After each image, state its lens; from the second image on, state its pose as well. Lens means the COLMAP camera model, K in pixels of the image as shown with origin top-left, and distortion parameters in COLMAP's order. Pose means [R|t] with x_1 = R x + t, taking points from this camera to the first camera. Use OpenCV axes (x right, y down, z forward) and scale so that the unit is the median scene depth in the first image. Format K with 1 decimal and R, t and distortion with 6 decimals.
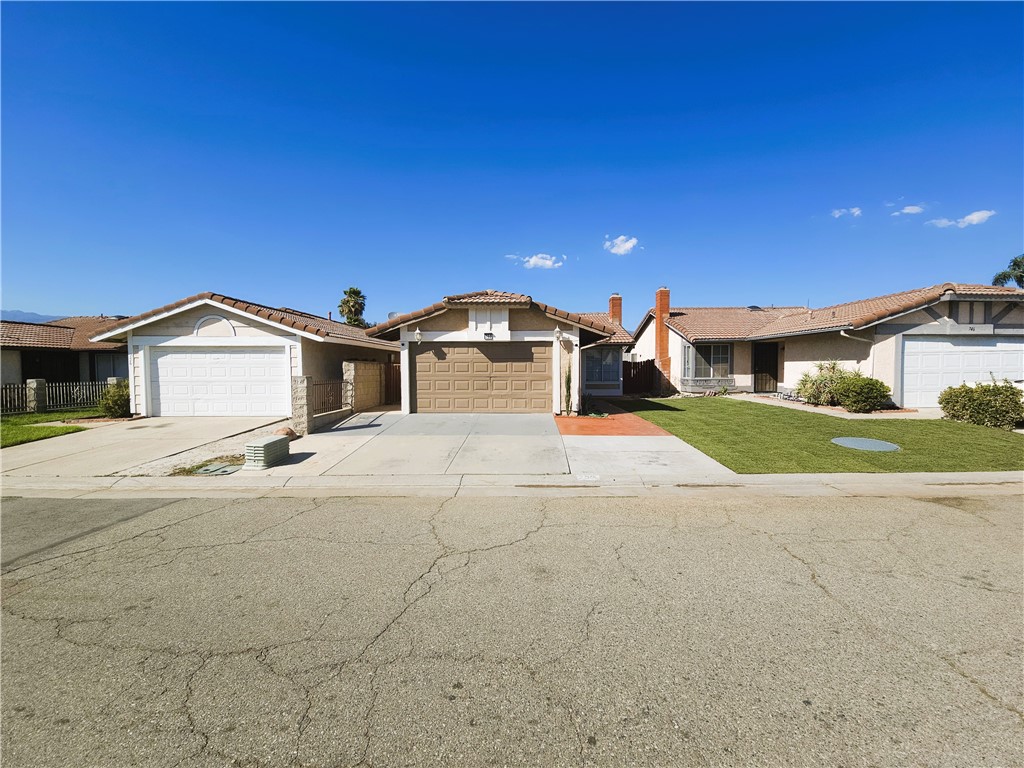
lens RADIAL K [[414.8, 0, 512.8], [0, 414.8, 384.7], [0, 0, 1]] dist [0.012612, -0.009700]
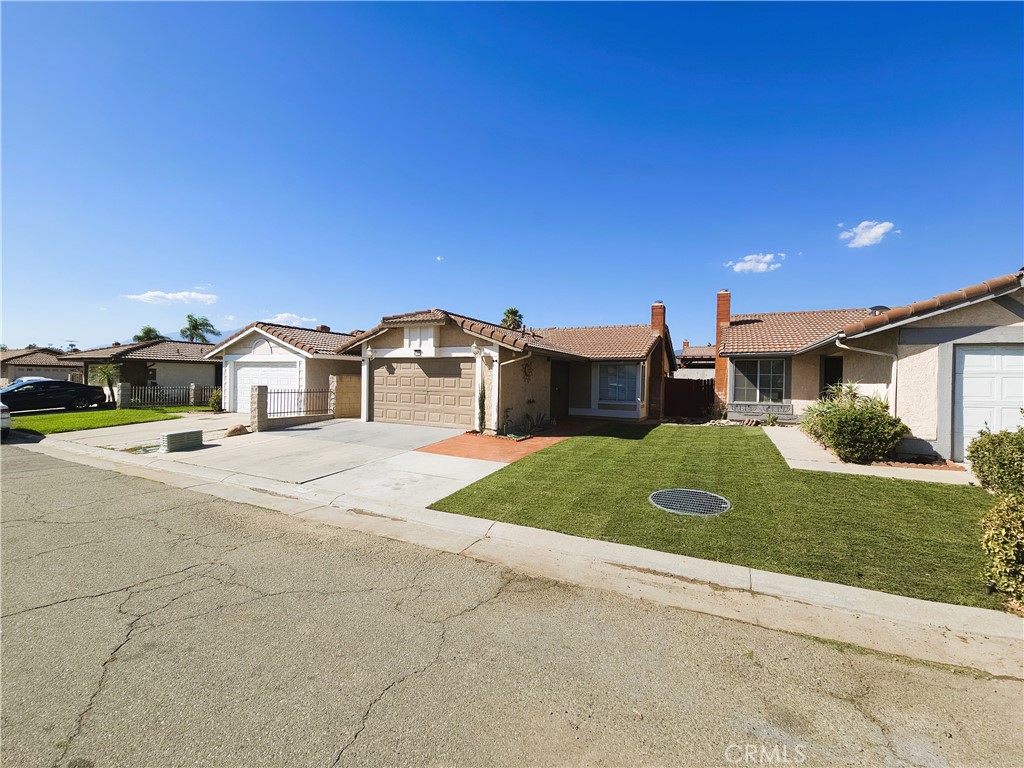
lens RADIAL K [[414.8, 0, 512.8], [0, 414.8, 384.7], [0, 0, 1]] dist [0.012612, -0.009700]
pose [[0.899729, 0.024553, -0.435759, 0.600988], [-0.039577, 0.998893, -0.025433, -0.017572], [0.434652, 0.040129, 0.899704, 0.155884]]
